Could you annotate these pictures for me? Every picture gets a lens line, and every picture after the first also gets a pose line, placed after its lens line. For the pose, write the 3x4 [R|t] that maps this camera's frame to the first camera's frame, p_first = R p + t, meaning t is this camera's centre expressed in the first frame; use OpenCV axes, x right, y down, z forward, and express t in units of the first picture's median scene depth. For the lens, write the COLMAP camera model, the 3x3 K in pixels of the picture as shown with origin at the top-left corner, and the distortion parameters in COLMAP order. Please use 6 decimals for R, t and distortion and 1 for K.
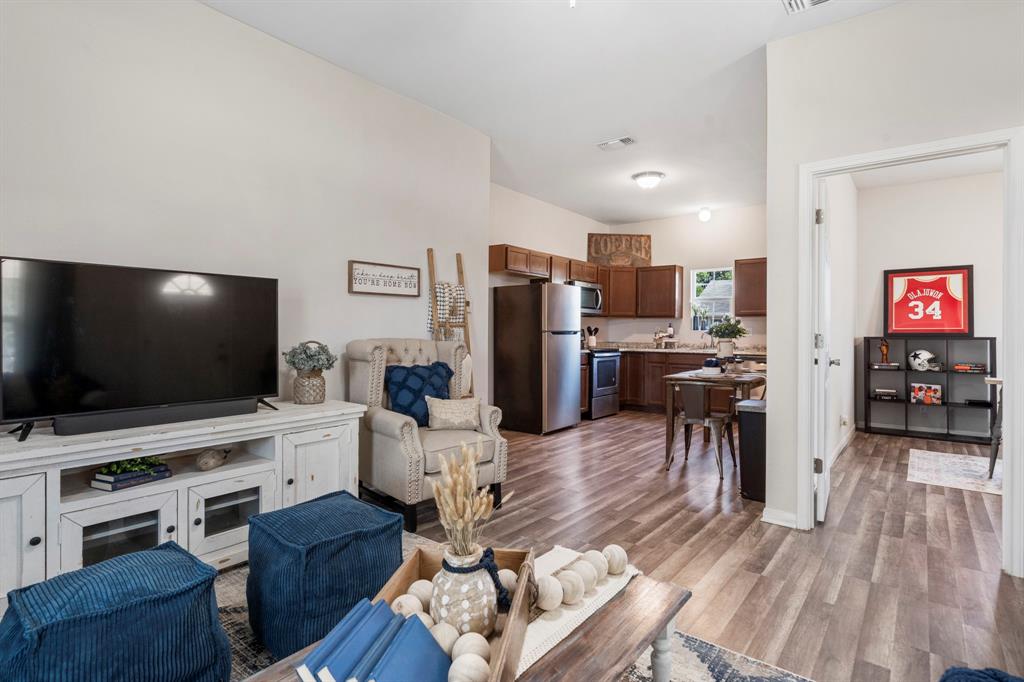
lens RADIAL K [[529.7, 0, 530.7], [0, 529.7, 339.2], [0, 0, 1]] dist [0.001662, 0.000987]
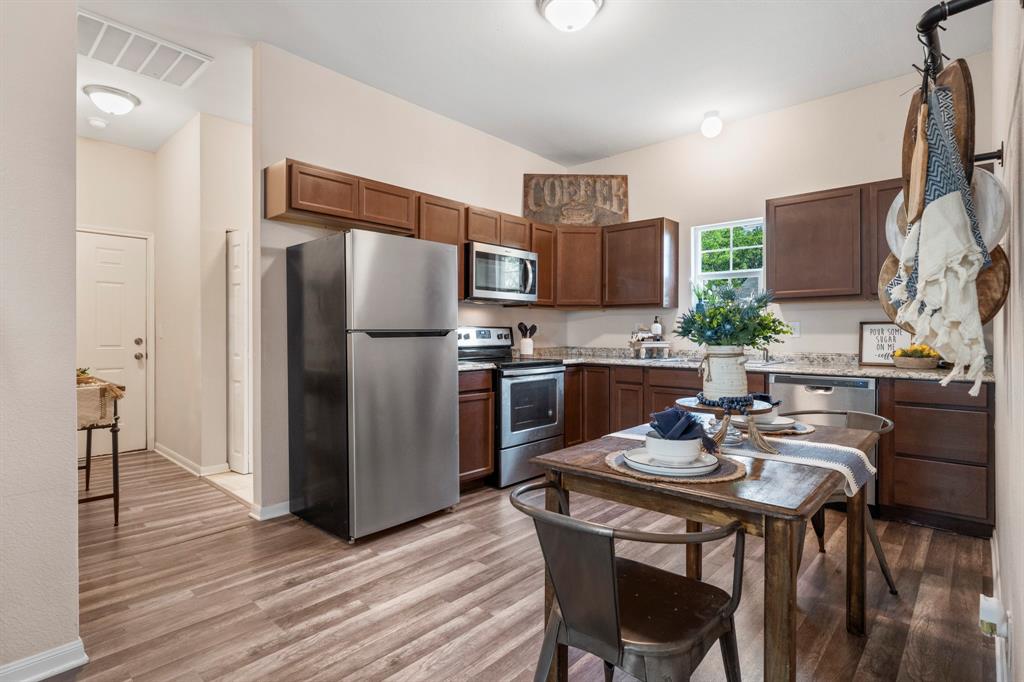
lens RADIAL K [[529.7, 0, 520.1], [0, 529.7, 333.8], [0, 0, 1]] dist [0.001662, 0.000987]
pose [[0.995416, -0.005058, -0.095506, 0.212864], [0.003985, 0.999927, -0.011416, -0.005462], [0.095557, 0.010983, 0.995363, 0.496492]]
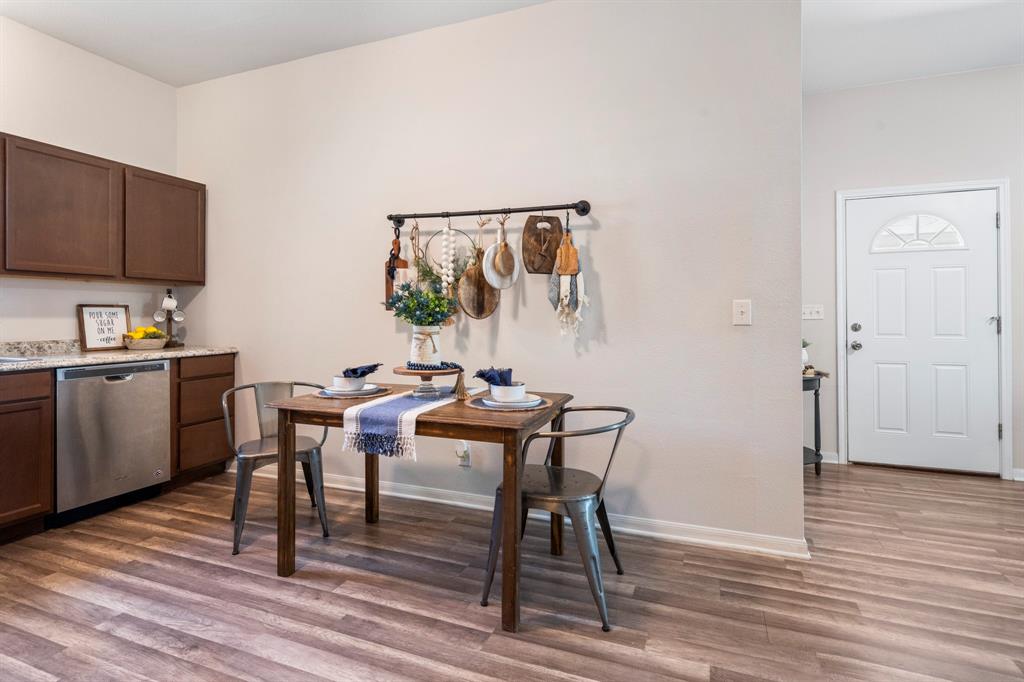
lens RADIAL K [[529.7, 0, 491.1], [0, 529.7, 312.9], [0, 0, 1]] dist [0.001662, 0.000987]
pose [[-0.246661, 0.000581, 0.969102, -0.102980], [0.011922, 0.999926, 0.002435, -0.011553], [-0.969028, 0.012154, -0.246650, 0.863610]]
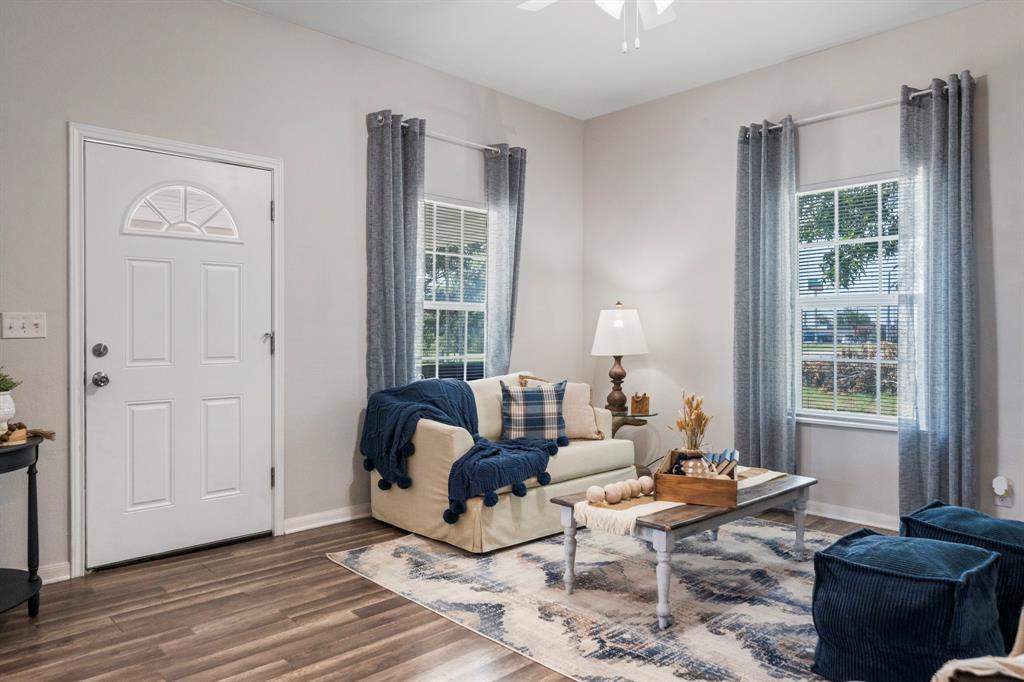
lens RADIAL K [[700.5, 0, 518.8], [0, 700.5, 335.1], [0, 0, 1]] dist [0.004690, -0.004534]
pose [[-0.983747, -0.009954, 0.179281, 0.007083], [-0.006447, 0.999777, 0.020129, -0.011187], [-0.179442, 0.018646, -0.983592, 0.737898]]
